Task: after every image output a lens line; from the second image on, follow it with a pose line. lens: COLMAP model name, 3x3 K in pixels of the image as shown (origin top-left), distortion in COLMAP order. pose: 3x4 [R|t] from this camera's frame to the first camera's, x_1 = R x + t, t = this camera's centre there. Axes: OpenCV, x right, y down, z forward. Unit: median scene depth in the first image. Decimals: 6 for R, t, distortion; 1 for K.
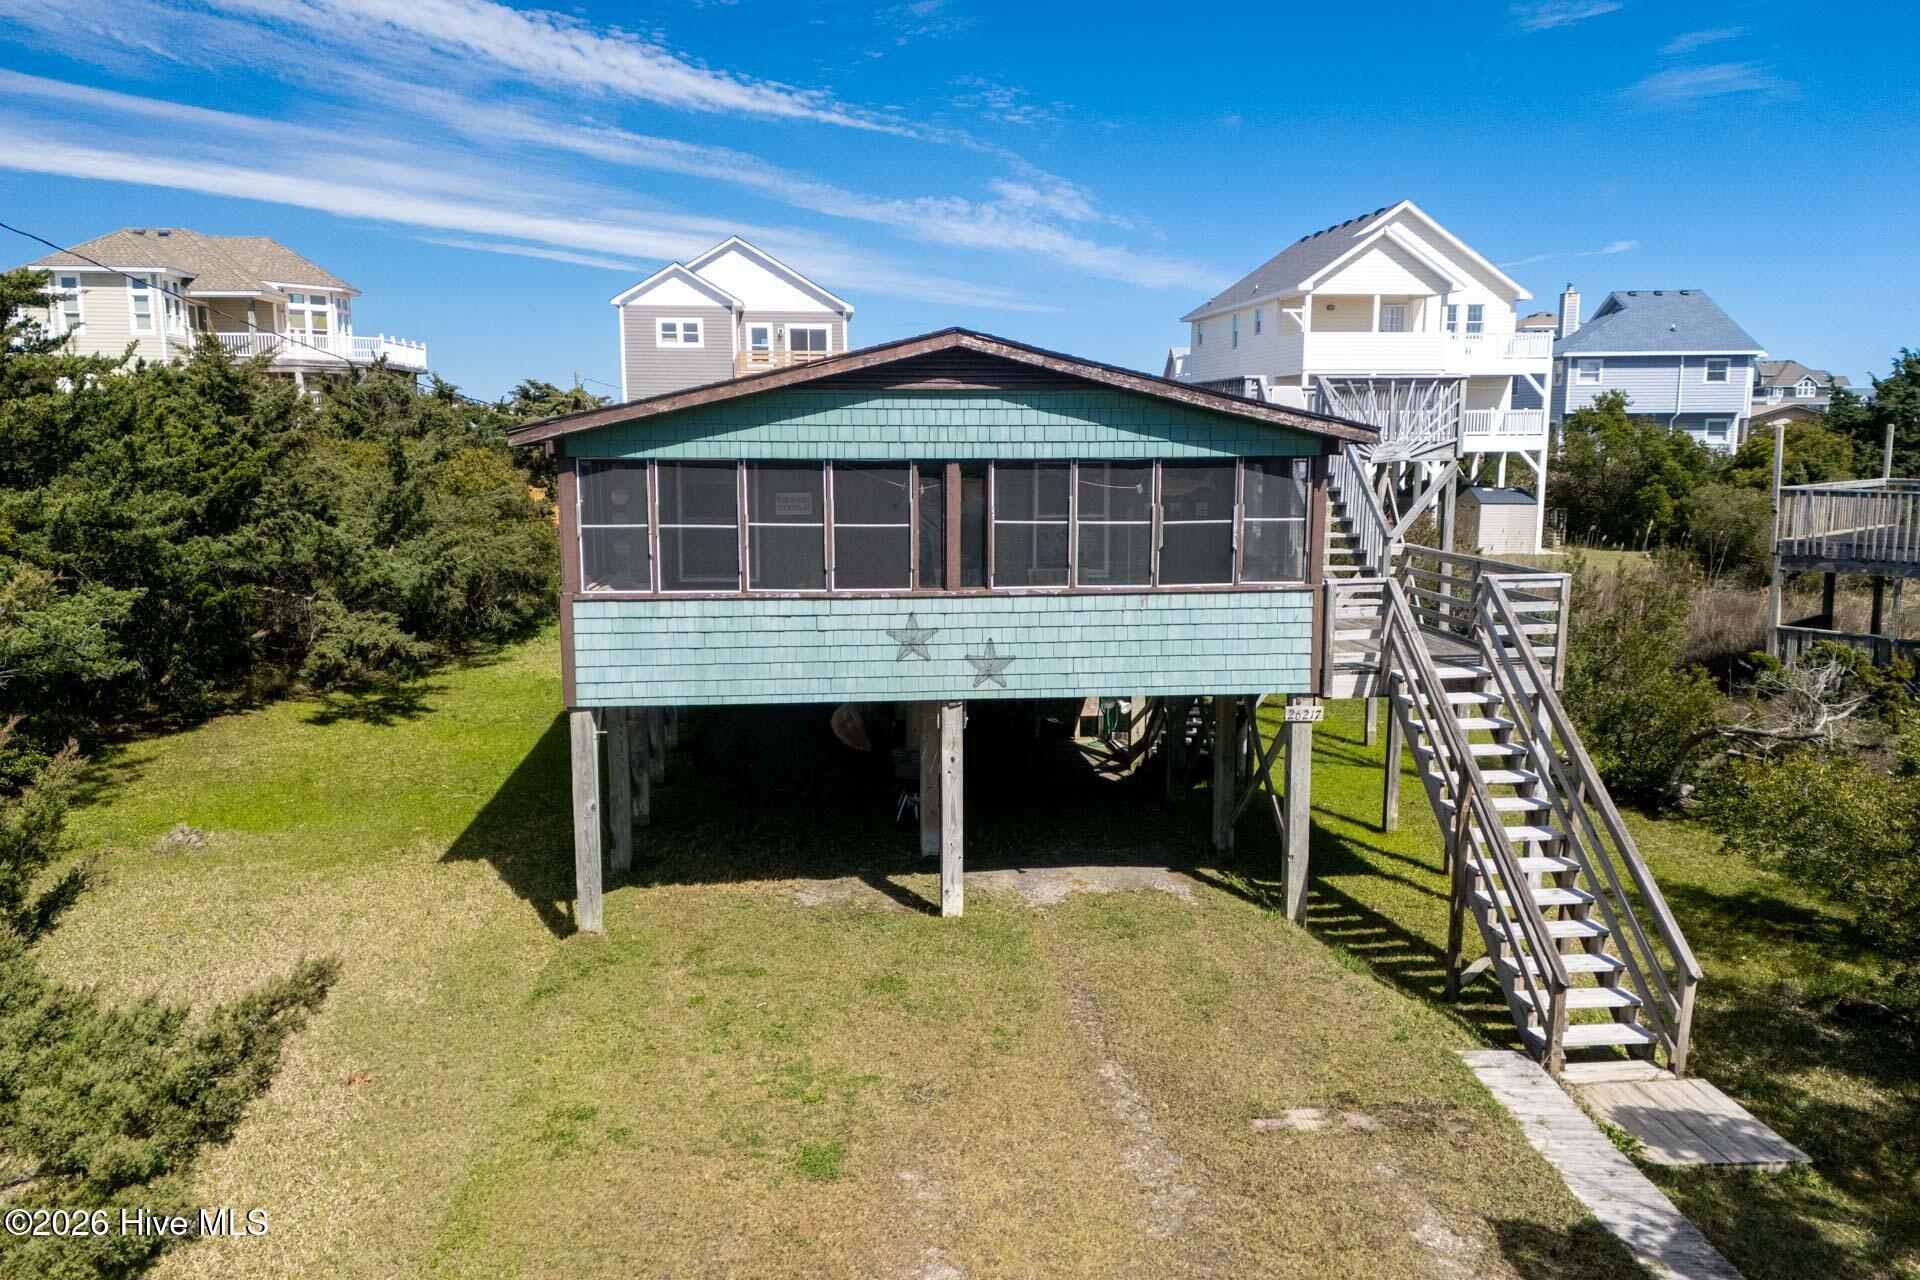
lens RADIAL K [[1354.6, 0, 960.0], [0, 1354.6, 640.0], [0, 0, 1]] dist [0.014363, -0.002215]
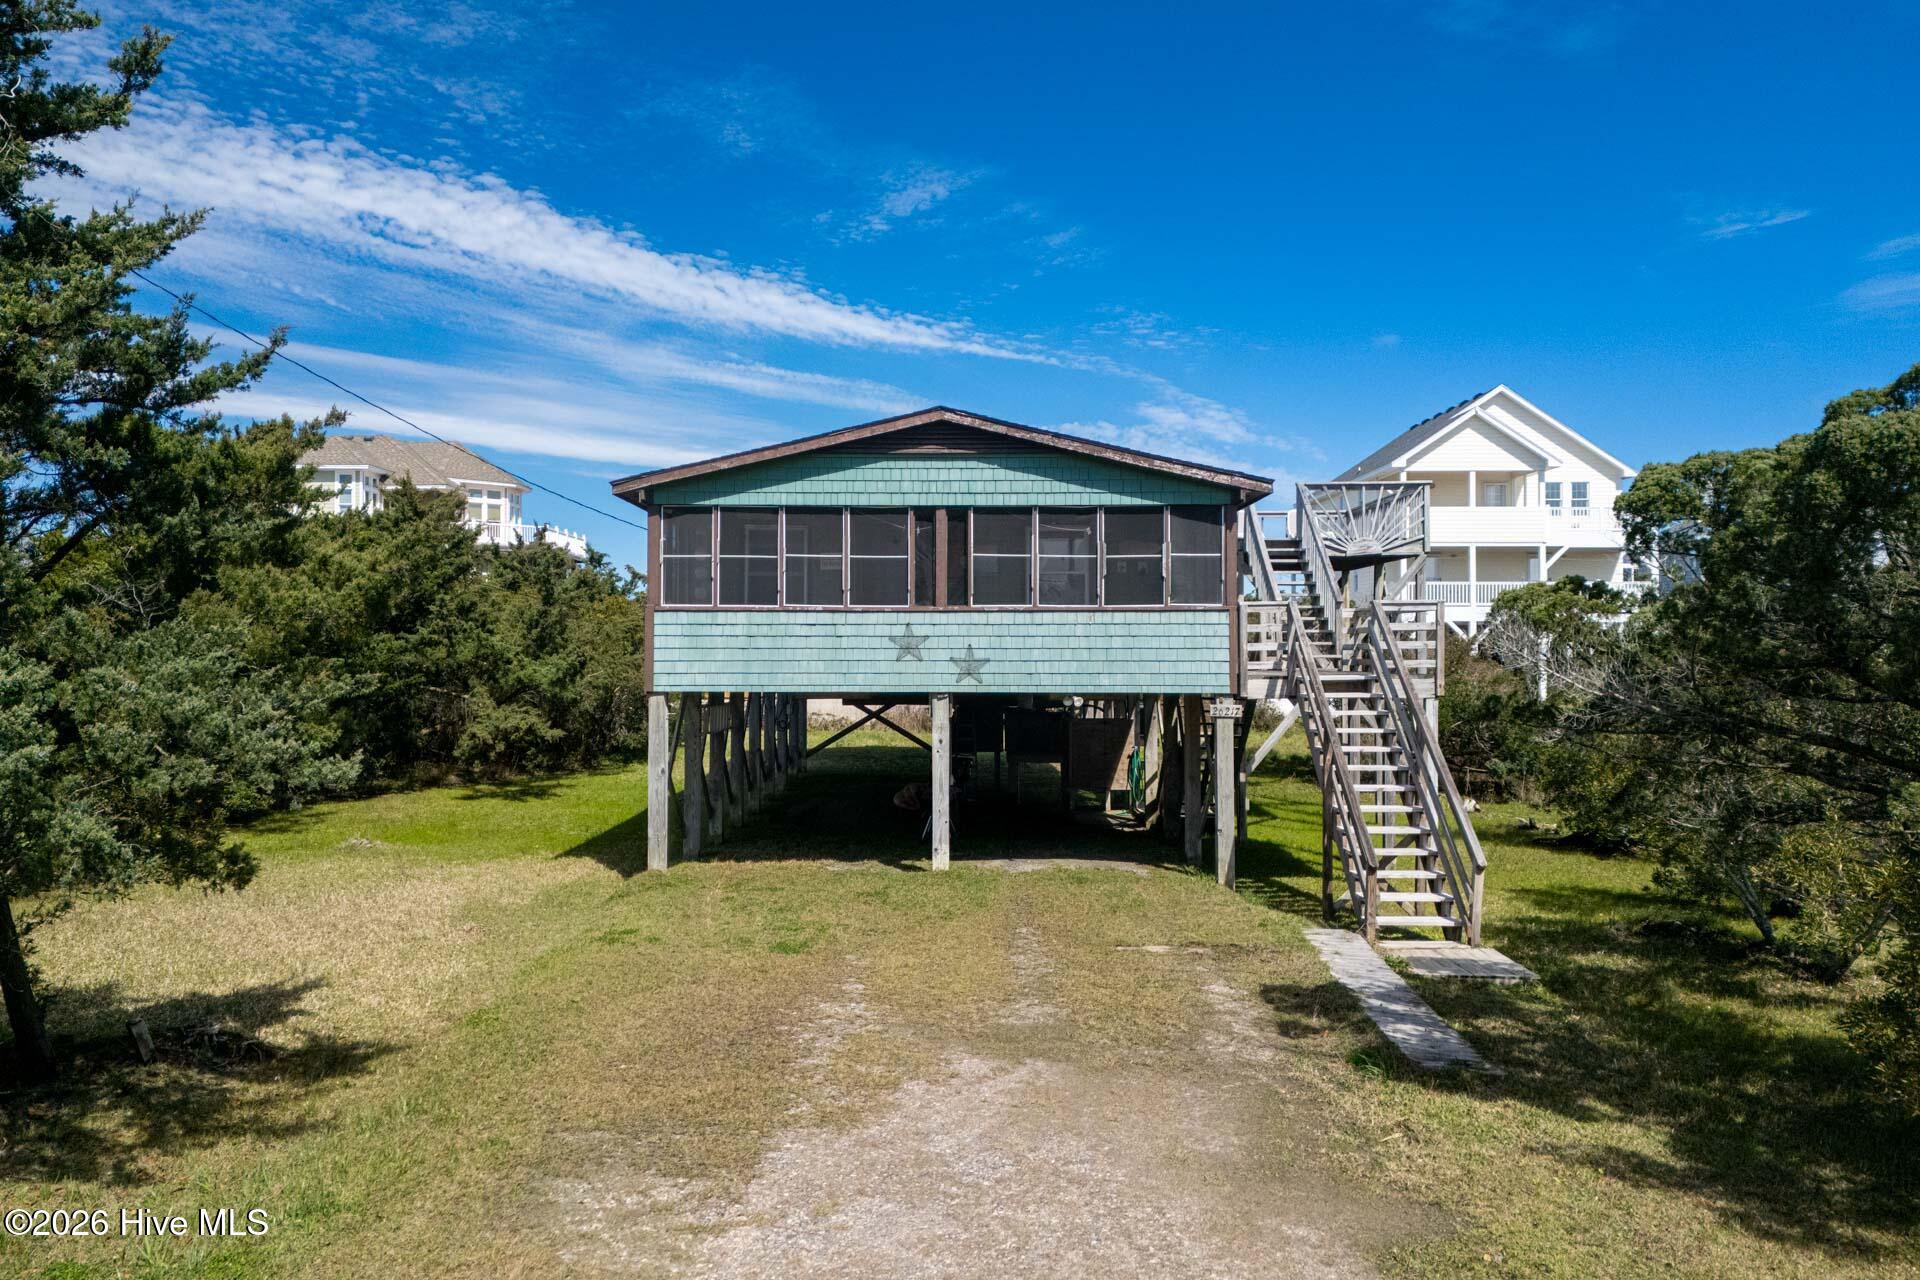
lens RADIAL K [[1403.5, 0, 960.0], [0, 1403.5, 640.0], [0, 0, 1]] dist [0.005884, 0.001280]
pose [[0.993740, -0.000939, -0.111714, 0.157520], [-0.016907, 0.987183, -0.158696, 0.200362], [0.110432, 0.159592, 0.980987, -0.297318]]
